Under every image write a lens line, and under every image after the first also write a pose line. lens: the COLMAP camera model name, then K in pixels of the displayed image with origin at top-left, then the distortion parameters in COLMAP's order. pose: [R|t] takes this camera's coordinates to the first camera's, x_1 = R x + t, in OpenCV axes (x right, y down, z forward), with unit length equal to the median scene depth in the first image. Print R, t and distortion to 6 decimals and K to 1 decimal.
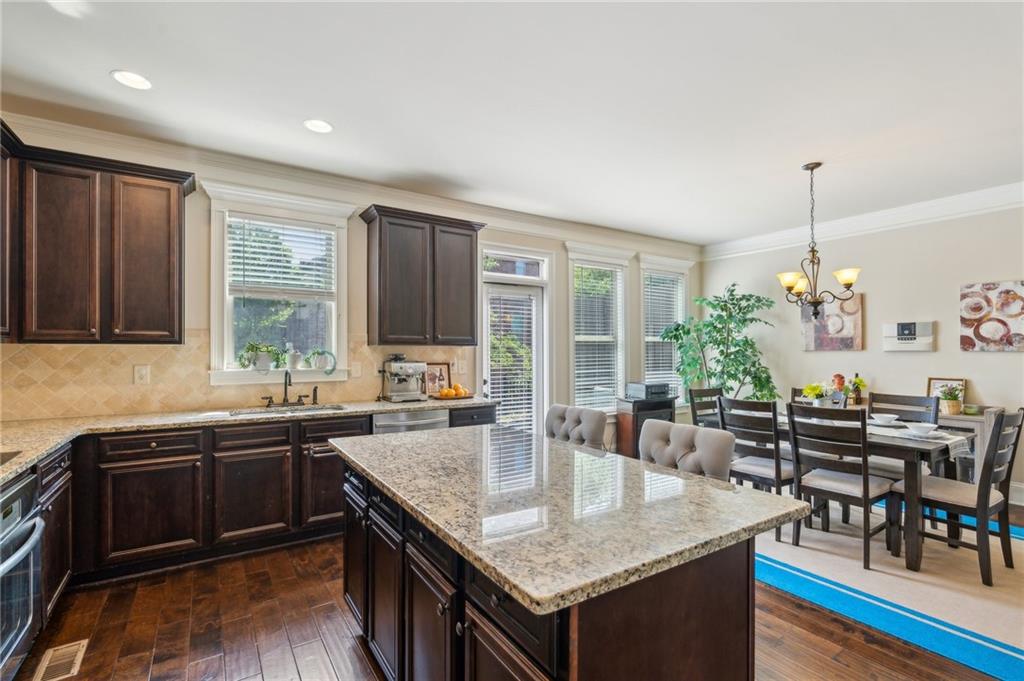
lens RADIAL K [[466.8, 0, 514.1], [0, 466.8, 348.7], [0, 0, 1]] dist [-0.008539, 0.002614]
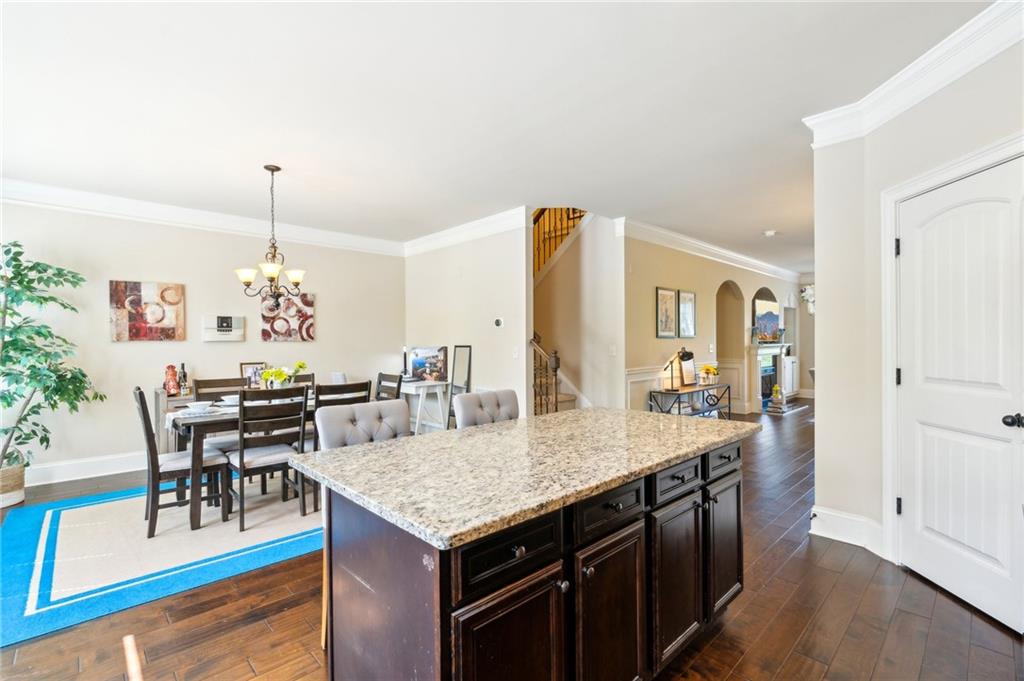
lens RADIAL K [[457.2, 0, 509.3], [0, 457.2, 346.2], [0, 0, 1]] dist [0.001932, 0.000015]
pose [[-0.173707, -0.007190, 0.984771, -0.419383], [0.006623, 0.999942, 0.008469, 0.013574], [-0.984775, 0.007994, -0.173649, 0.533676]]
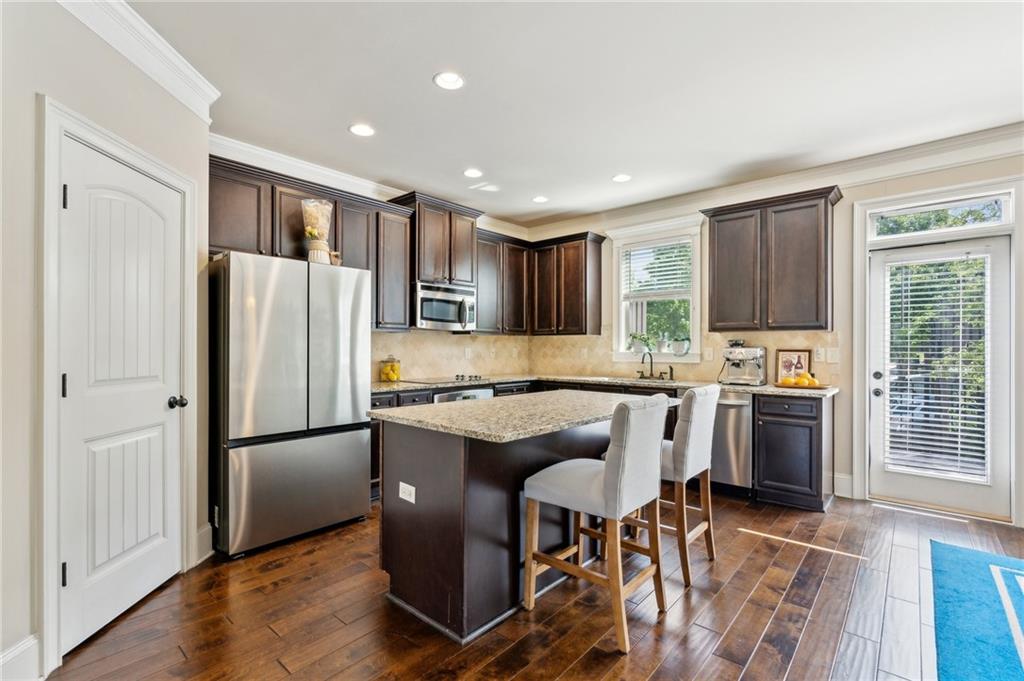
lens RADIAL K [[466.8, 0, 514.6], [0, 466.8, 346.9], [0, 0, 1]] dist [-0.008539, 0.002614]
pose [[0.264435, -0.003268, -0.964398, 0.587215], [-0.000386, 0.999994, -0.003495, 0.028612], [0.964403, 0.001296, 0.264432, 0.213736]]
